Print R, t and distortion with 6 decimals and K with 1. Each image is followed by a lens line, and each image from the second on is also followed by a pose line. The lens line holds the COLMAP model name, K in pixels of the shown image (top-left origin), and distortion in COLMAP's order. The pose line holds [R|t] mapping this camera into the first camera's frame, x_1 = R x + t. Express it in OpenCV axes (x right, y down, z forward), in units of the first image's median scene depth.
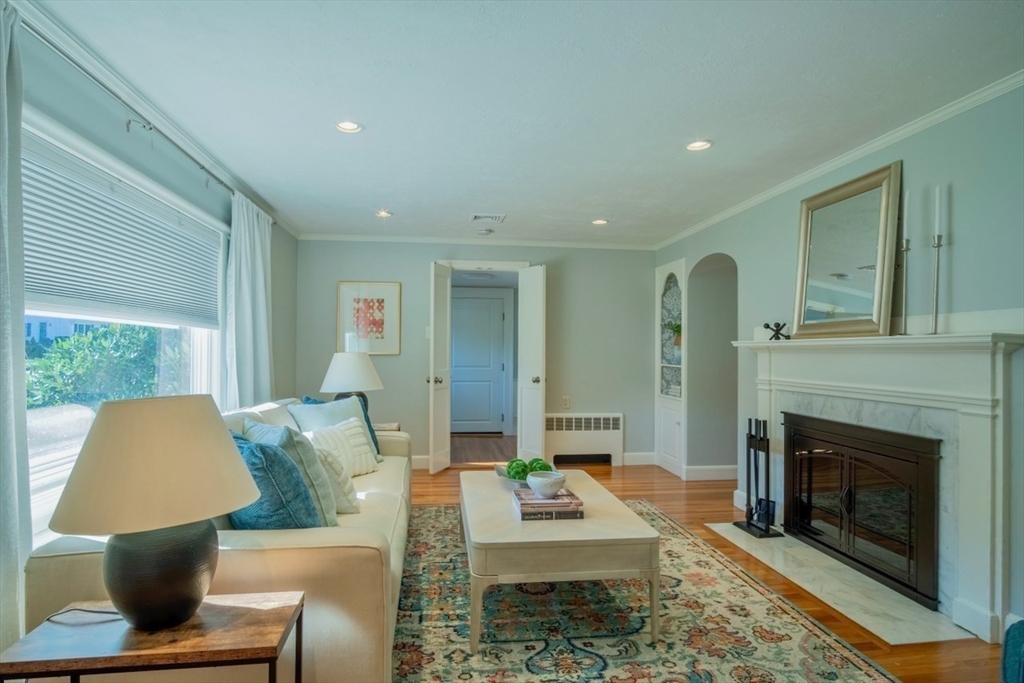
lens RADIAL K [[555.4, 0, 498.3], [0, 555.4, 348.6], [0, 0, 1]] dist [-0.024719, 0.002648]
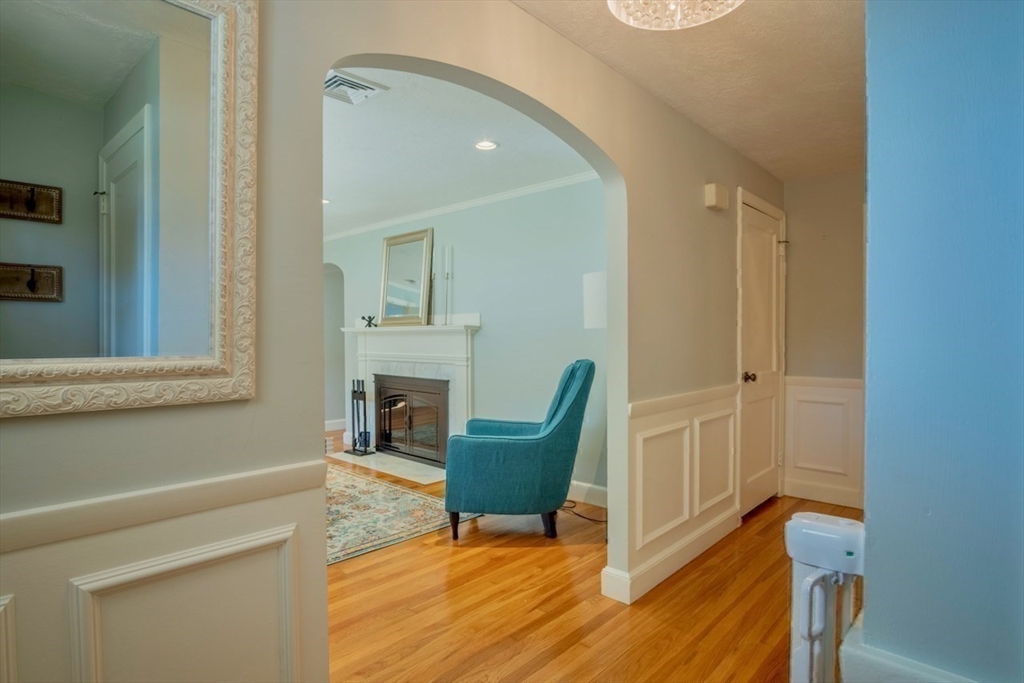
lens RADIAL K [[555.4, 0, 498.3], [0, 555.4, 348.6], [0, 0, 1]] dist [-0.024719, 0.002648]
pose [[0.771051, -0.021330, 0.636416, -0.207898], [0.003574, 0.999568, 0.029171, -0.000040], [-0.636763, -0.020218, 0.770794, -0.430188]]
